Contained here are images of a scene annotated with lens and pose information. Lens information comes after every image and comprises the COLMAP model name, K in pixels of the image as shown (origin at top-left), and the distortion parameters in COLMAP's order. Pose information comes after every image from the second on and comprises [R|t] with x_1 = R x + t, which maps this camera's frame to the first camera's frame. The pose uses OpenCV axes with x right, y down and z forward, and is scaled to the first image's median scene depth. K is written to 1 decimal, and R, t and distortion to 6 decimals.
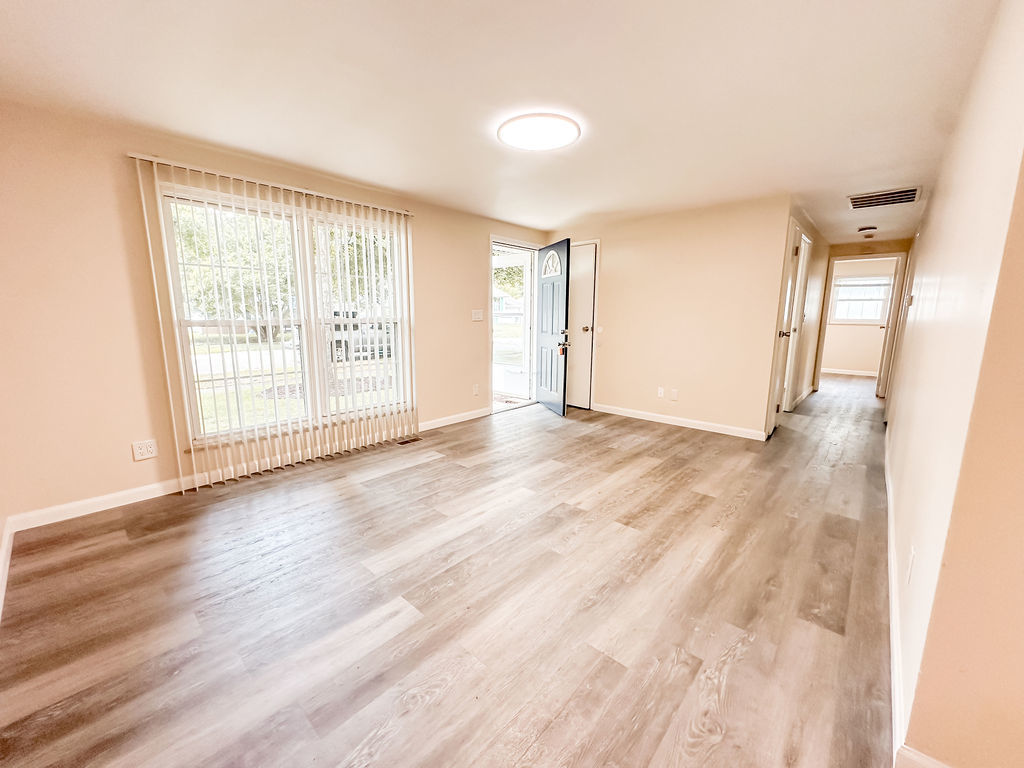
lens RADIAL K [[404.0, 0, 507.3], [0, 404.0, 381.7], [0, 0, 1]] dist [-0.001975, -0.000101]
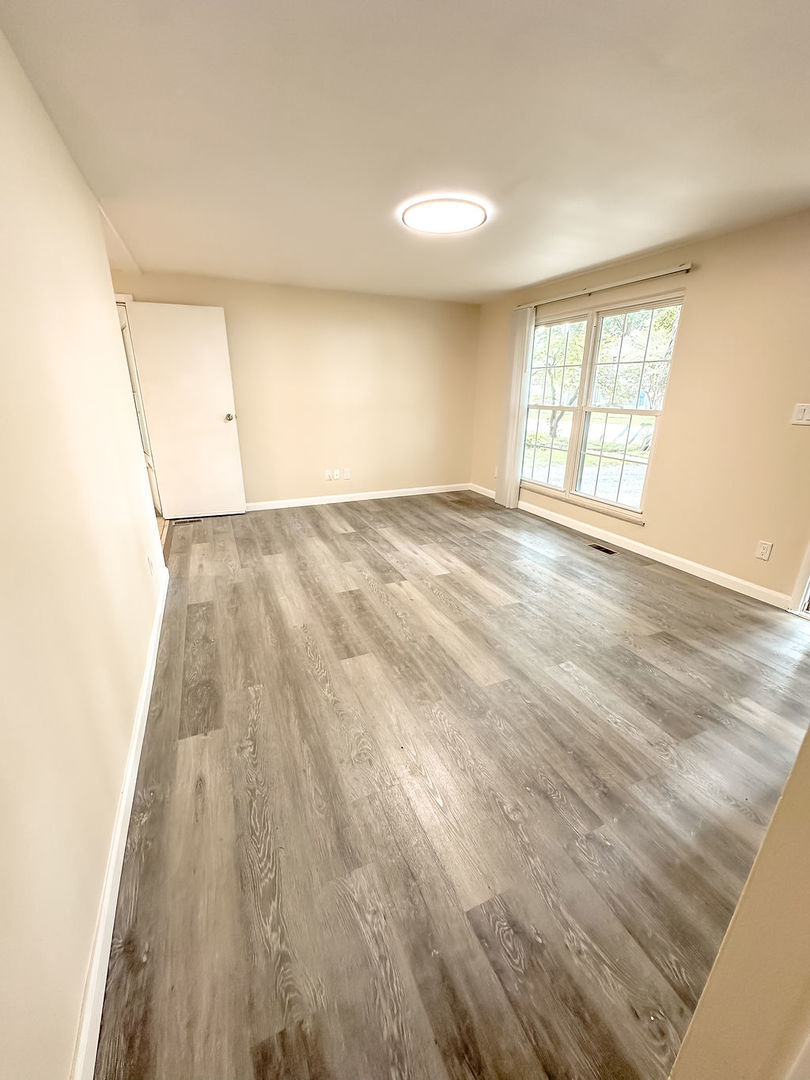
lens RADIAL K [[432.3, 0, 405.0], [0, 432.3, 540.0], [0, 0, 1]] dist [-0.003698, 0.000696]
pose [[-0.395062, 0.295635, -0.869785, 1.256095], [-0.161758, 0.909623, 0.382648, -0.277400], [0.904301, 0.291865, -0.311536, 1.473552]]
